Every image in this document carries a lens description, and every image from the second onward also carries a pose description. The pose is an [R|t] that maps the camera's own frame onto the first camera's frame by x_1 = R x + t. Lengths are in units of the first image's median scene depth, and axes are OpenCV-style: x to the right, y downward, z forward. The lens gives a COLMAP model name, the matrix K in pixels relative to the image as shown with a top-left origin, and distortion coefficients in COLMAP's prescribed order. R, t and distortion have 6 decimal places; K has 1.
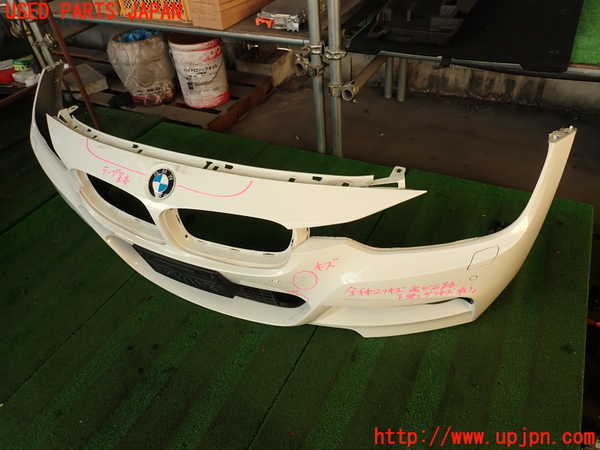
lens RADIAL K [[442.3, 0, 301.1], [0, 442.3, 225.4], [0, 0, 1]] dist [-0.012474, -0.005615]
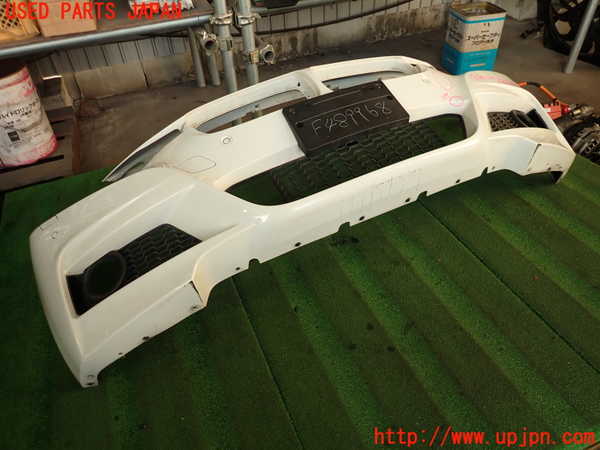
lens RADIAL K [[442.3, 0, 297.7], [0, 442.3, 229.1], [0, 0, 1]] dist [-0.012474, -0.005615]
pose [[0.645450, -0.468859, 0.602964, -0.480836], [0.501578, 0.855540, 0.128339, -0.042023], [-0.576033, 0.219597, 0.787377, 0.193909]]
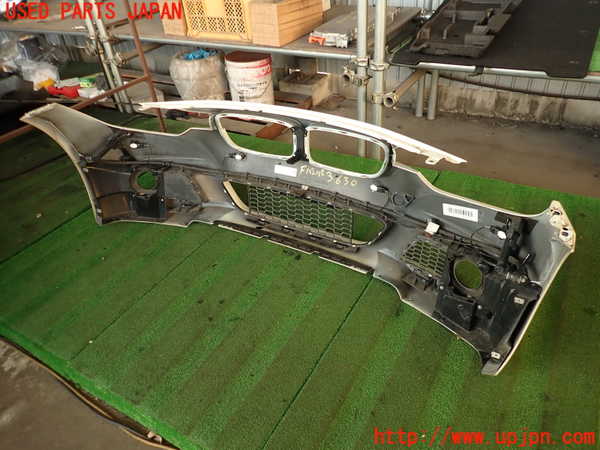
lens RADIAL K [[442.3, 0, 298.4], [0, 442.3, 225.3], [0, 0, 1]] dist [-0.012474, -0.005615]
pose [[0.998419, 0.034786, -0.044146, -0.049398], [-0.038335, 0.995872, -0.082273, 0.091893], [0.041102, 0.083835, 0.995632, -0.085240]]
